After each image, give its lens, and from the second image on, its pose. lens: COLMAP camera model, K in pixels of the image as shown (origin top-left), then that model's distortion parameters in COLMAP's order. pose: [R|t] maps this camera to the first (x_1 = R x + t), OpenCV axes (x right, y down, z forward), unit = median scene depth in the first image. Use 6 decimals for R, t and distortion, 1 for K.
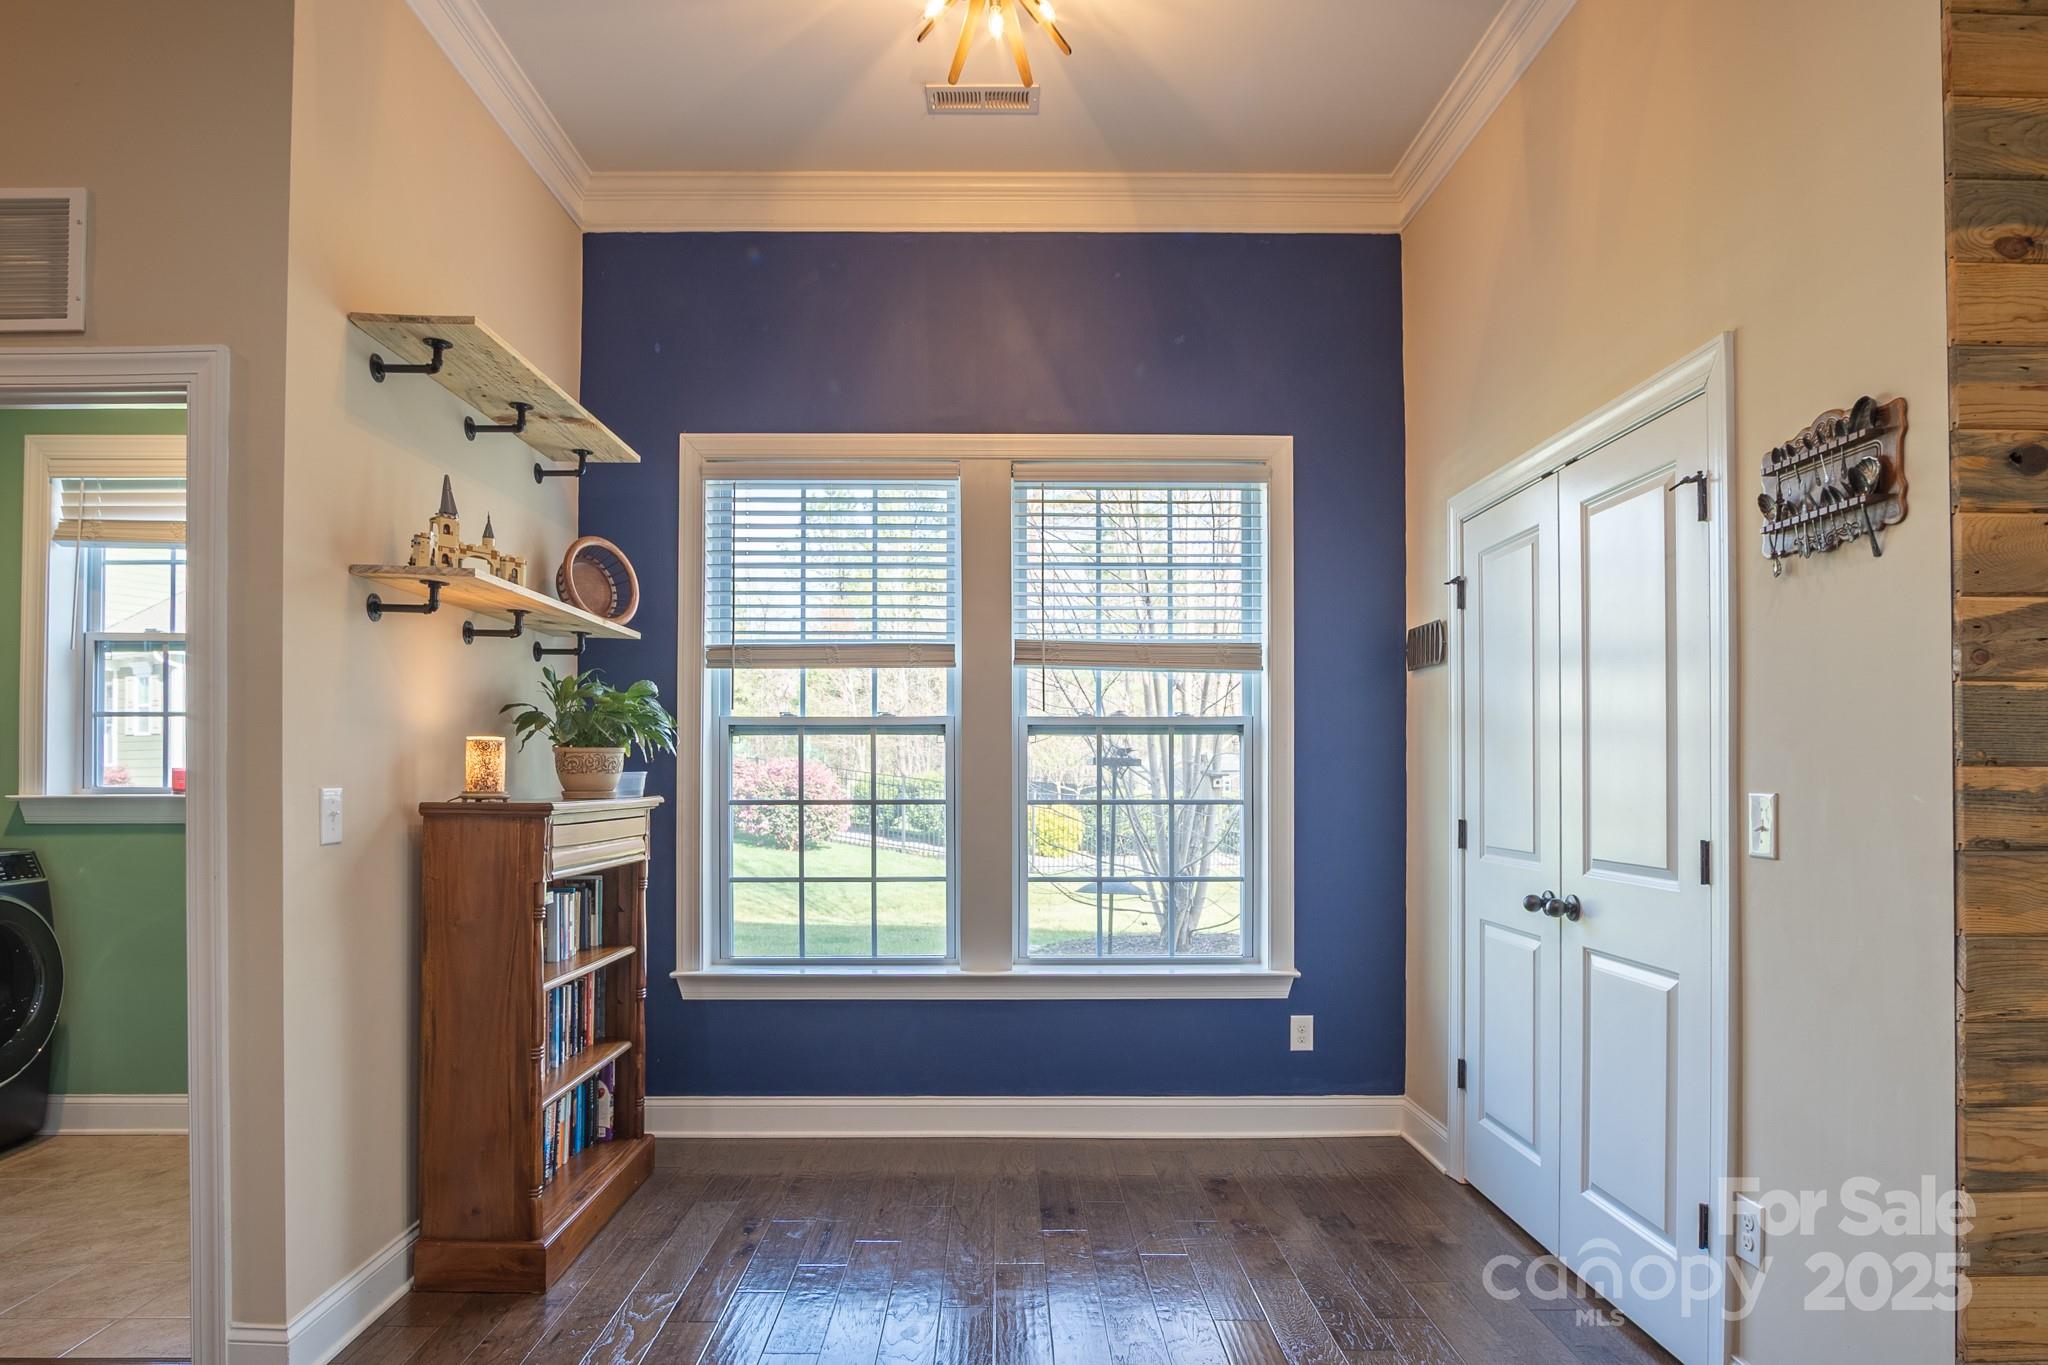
lens RADIAL K [[1160.3, 0, 1020.2], [0, 1160.3, 756.5], [0, 0, 1]] dist [-0.014527, 0.001199]
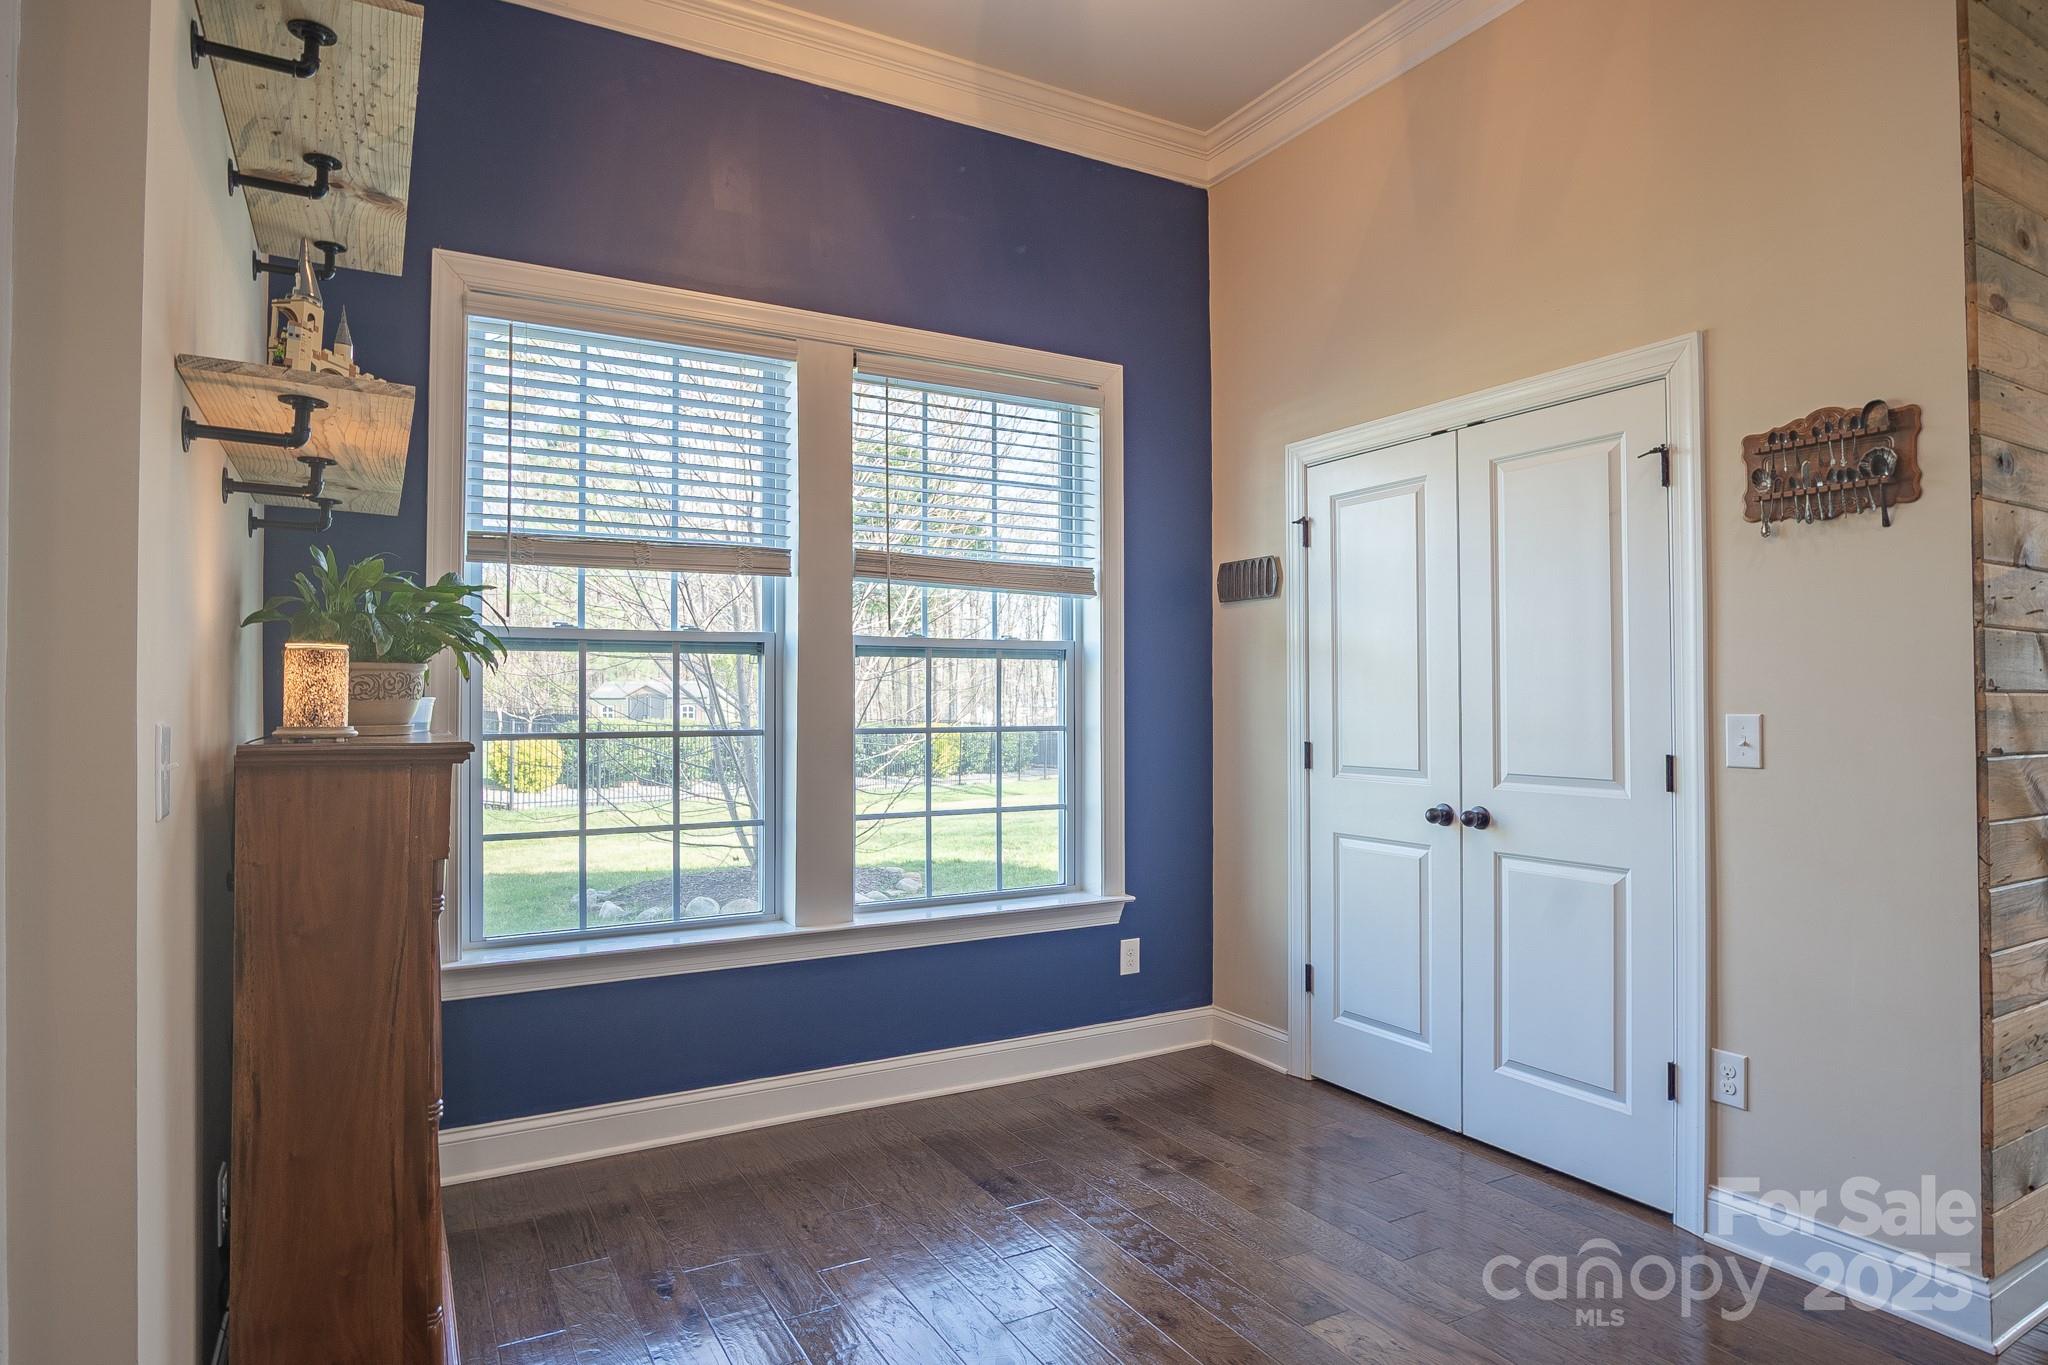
lens RADIAL K [[1132.8, 0, 1037.4], [0, 1132.8, 670.5], [0, 0, 1]] dist [-0.022918, 0.003274]
pose [[0.871744, 0.011462, 0.489827, -0.312753], [-0.005842, 0.999898, -0.012999, 0.002895], [-0.489926, 0.008470, 0.871723, 0.179533]]
